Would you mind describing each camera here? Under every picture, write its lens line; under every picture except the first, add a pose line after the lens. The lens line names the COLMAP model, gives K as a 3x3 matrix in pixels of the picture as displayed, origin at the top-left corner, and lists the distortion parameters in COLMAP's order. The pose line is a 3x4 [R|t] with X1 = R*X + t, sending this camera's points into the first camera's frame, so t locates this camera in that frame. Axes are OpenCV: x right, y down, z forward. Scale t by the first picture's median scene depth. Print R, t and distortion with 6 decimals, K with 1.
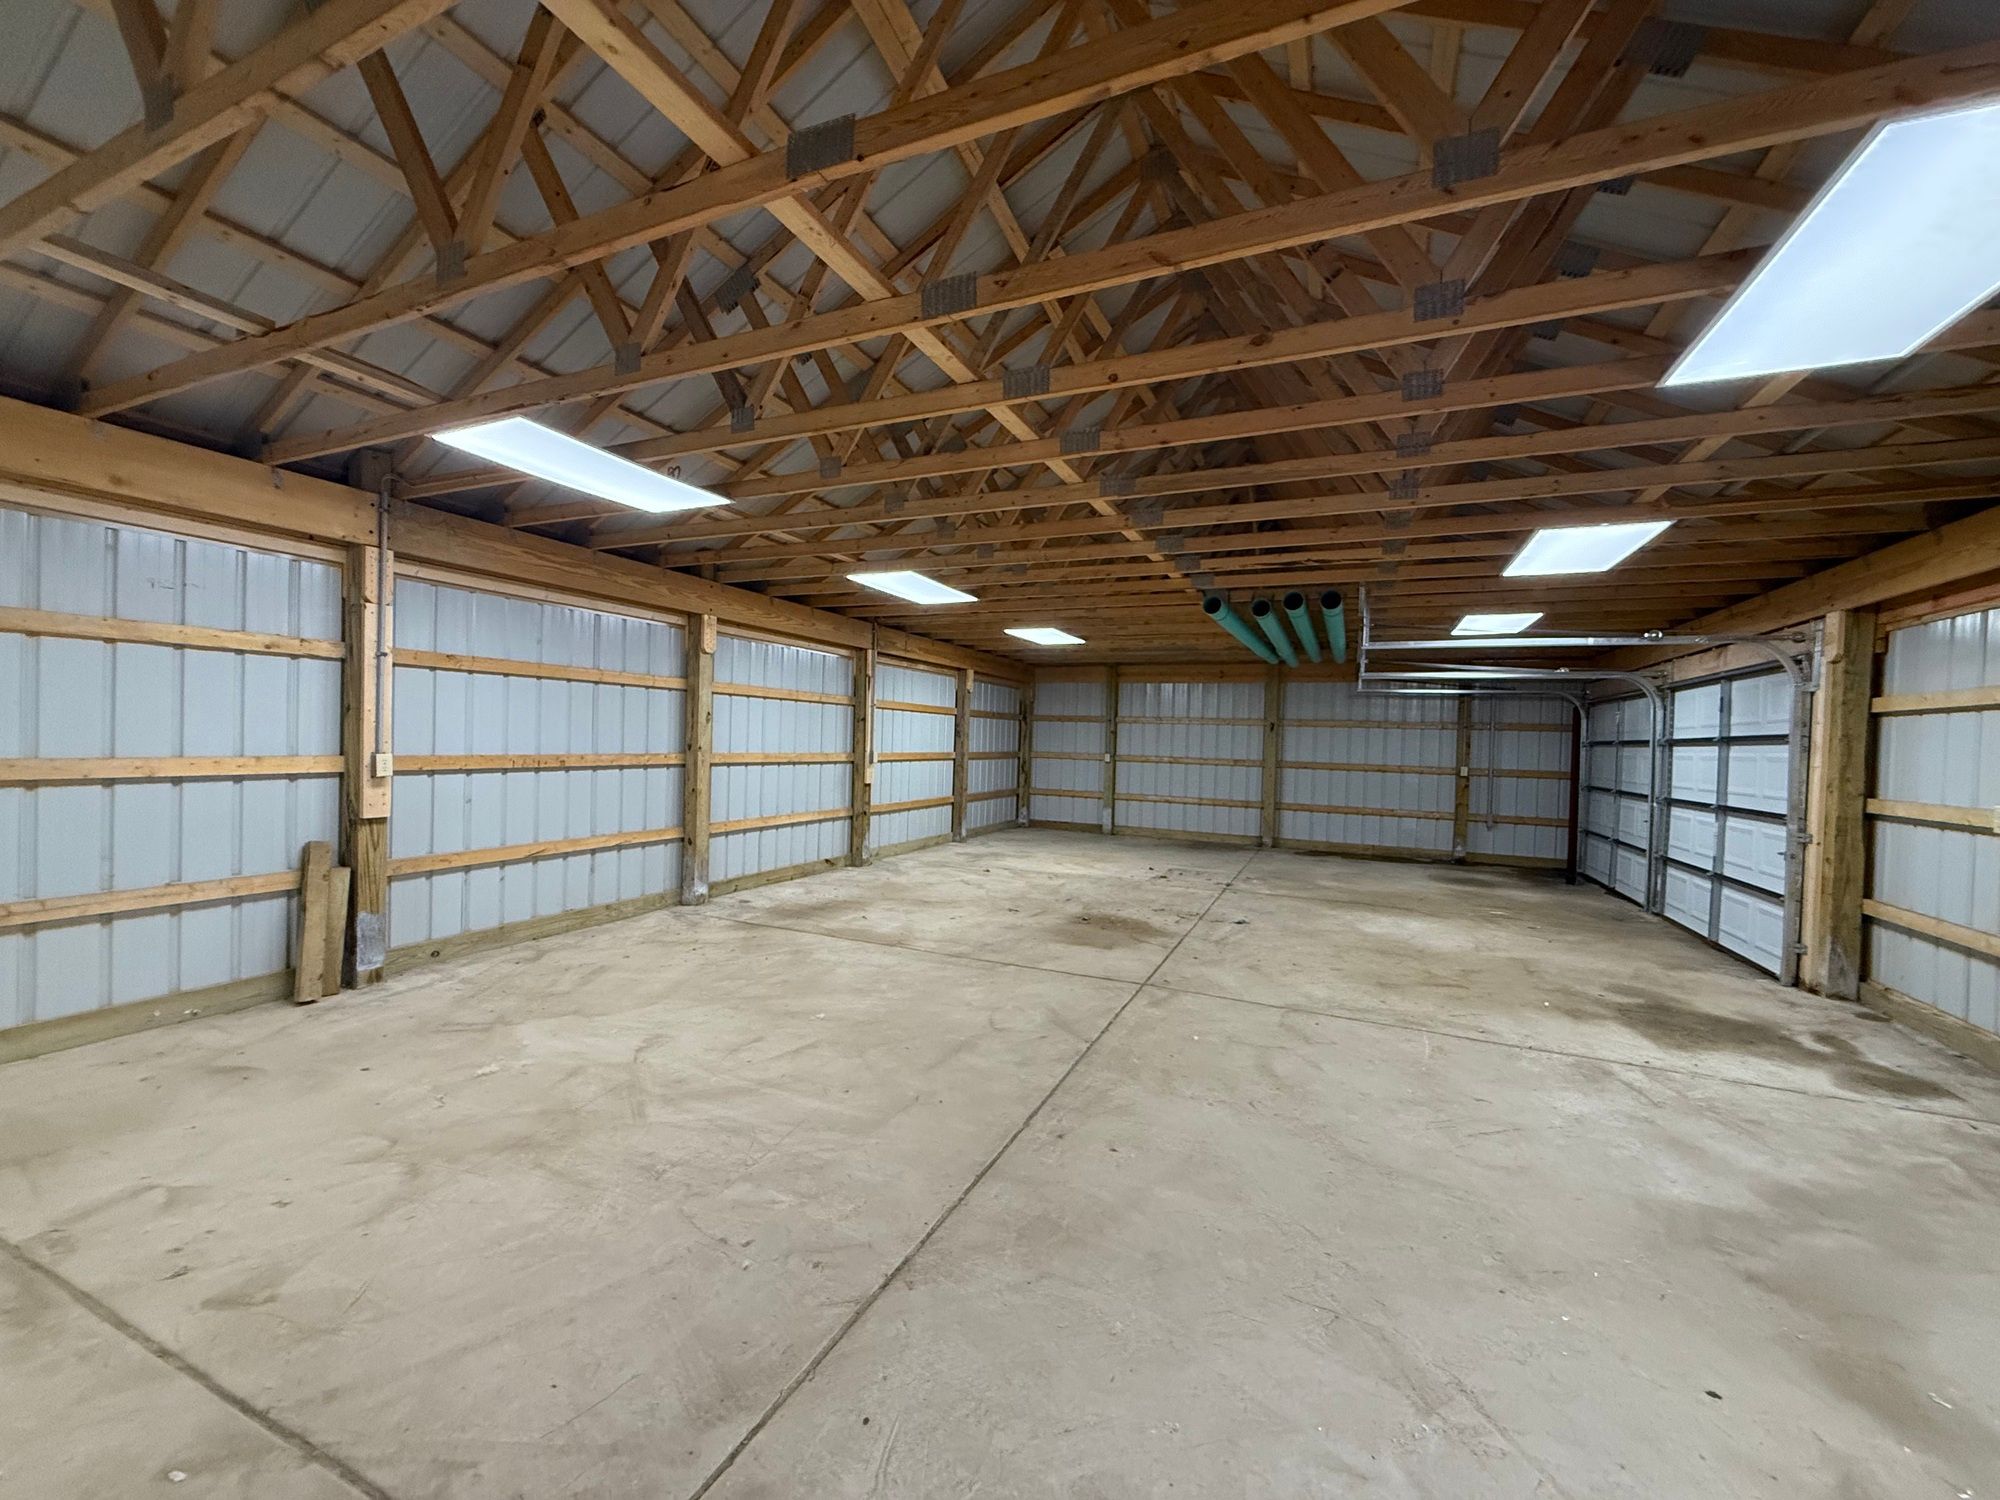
lens RADIAL K [[793.0, 0, 1000.5], [0, 793.0, 752.5], [0, 0, 1]] dist [-0.001243, 0.000654]
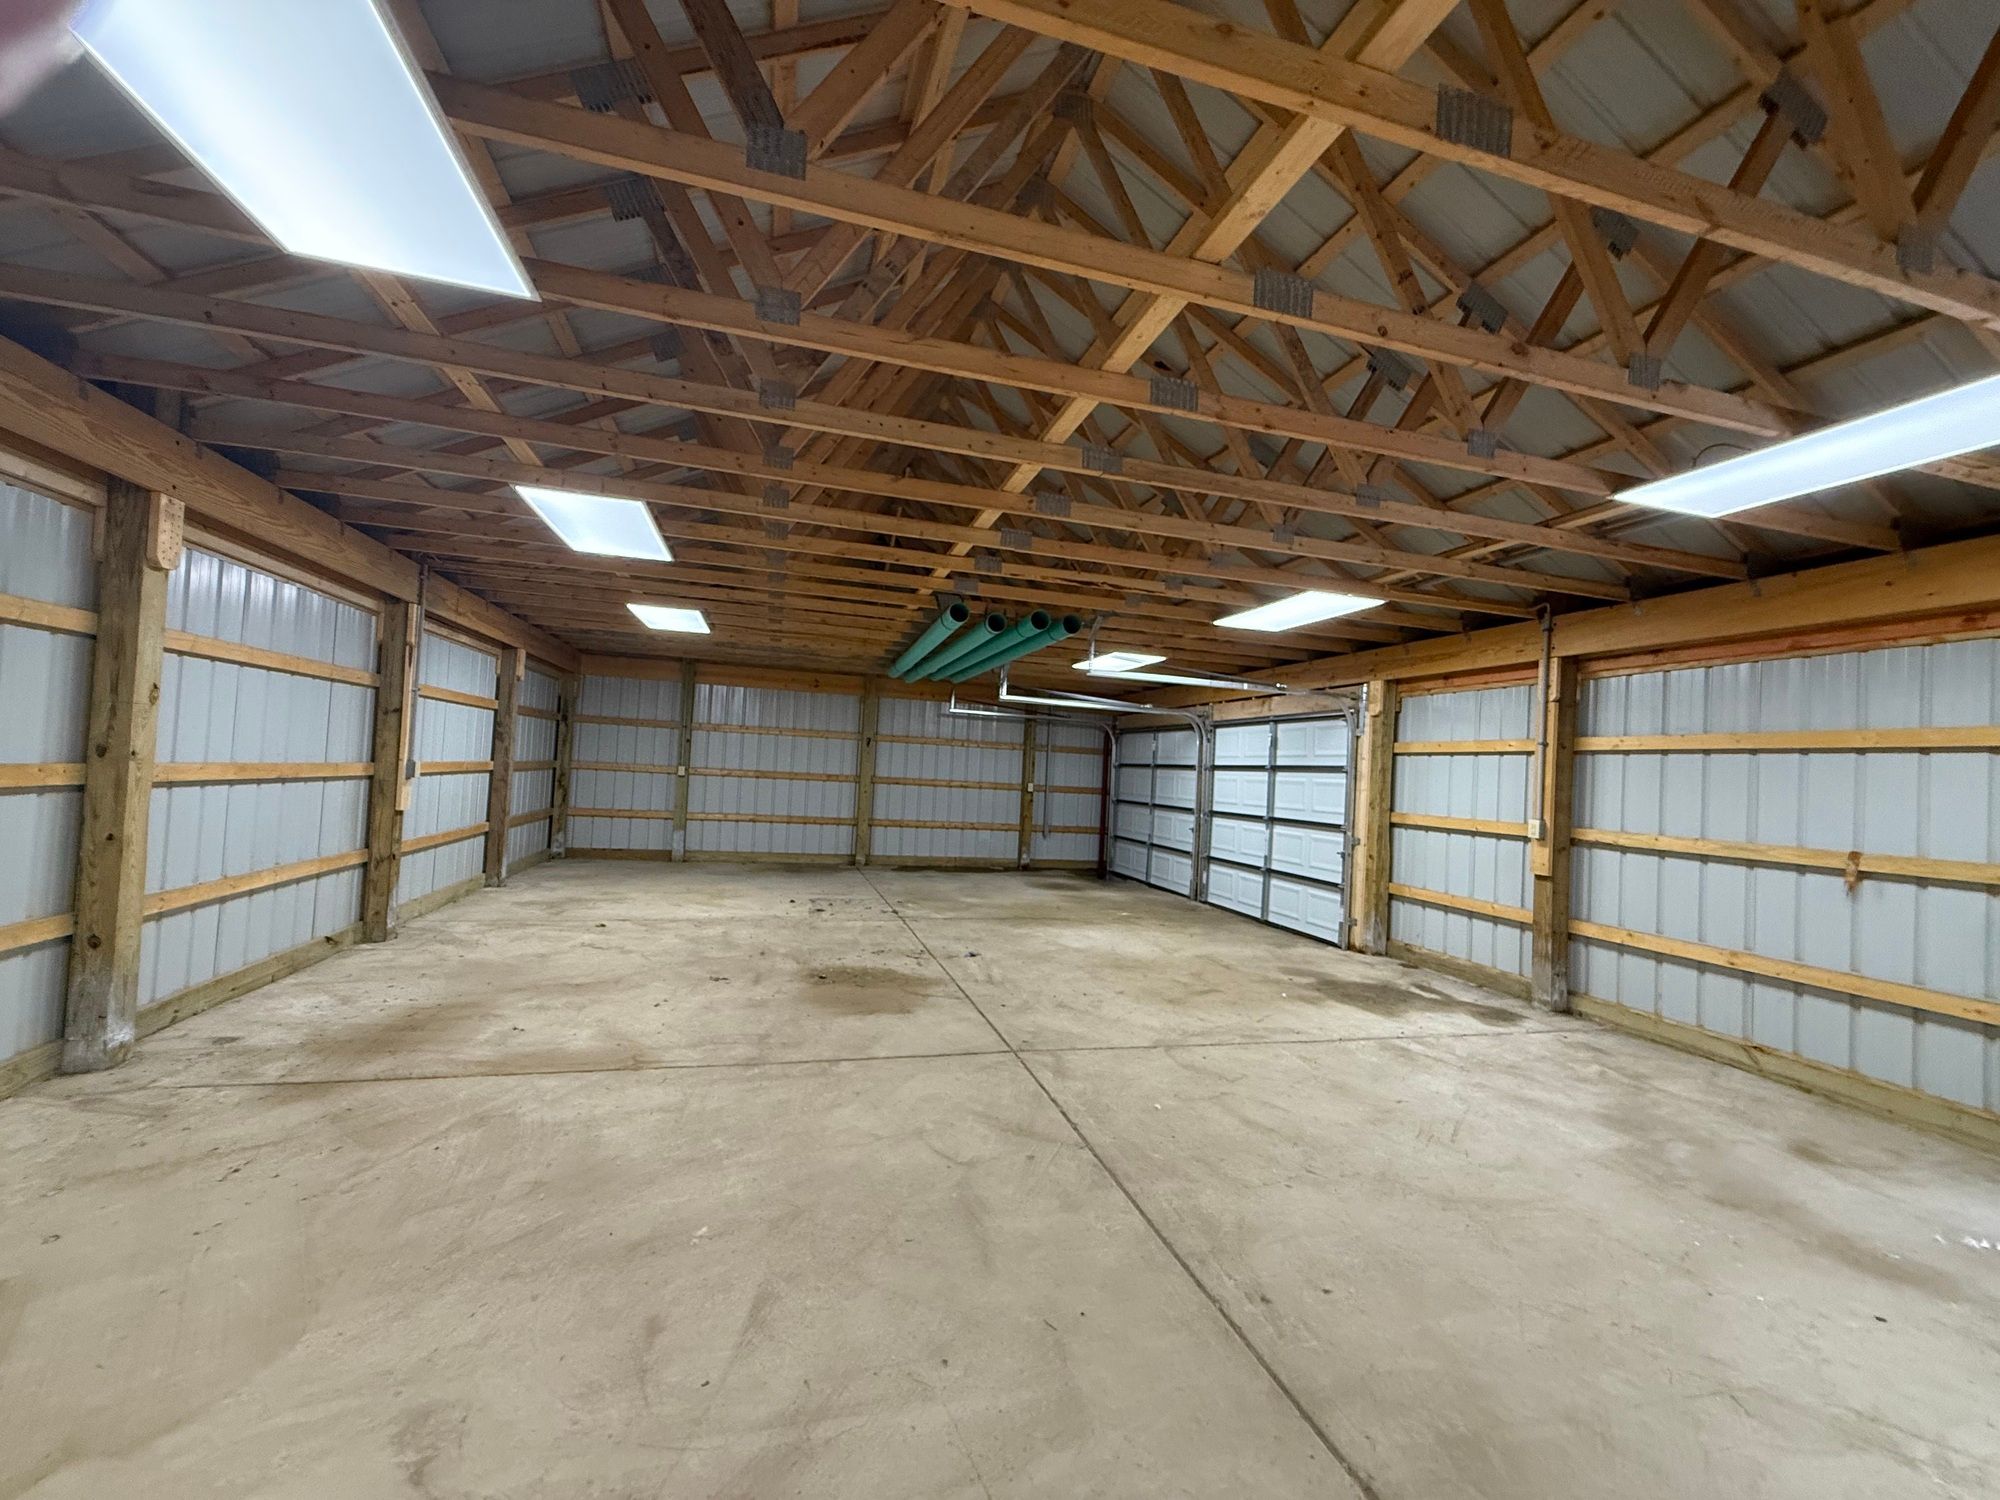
lens RADIAL K [[793.0, 0, 999.8], [0, 793.0, 749.9], [0, 0, 1]] dist [-0.001243, 0.000654]
pose [[0.769021, 0.028570, 0.638585, -0.318588], [-0.019859, 0.999586, -0.020805, -0.009431], [-0.638915, 0.003317, 0.769270, 0.299446]]
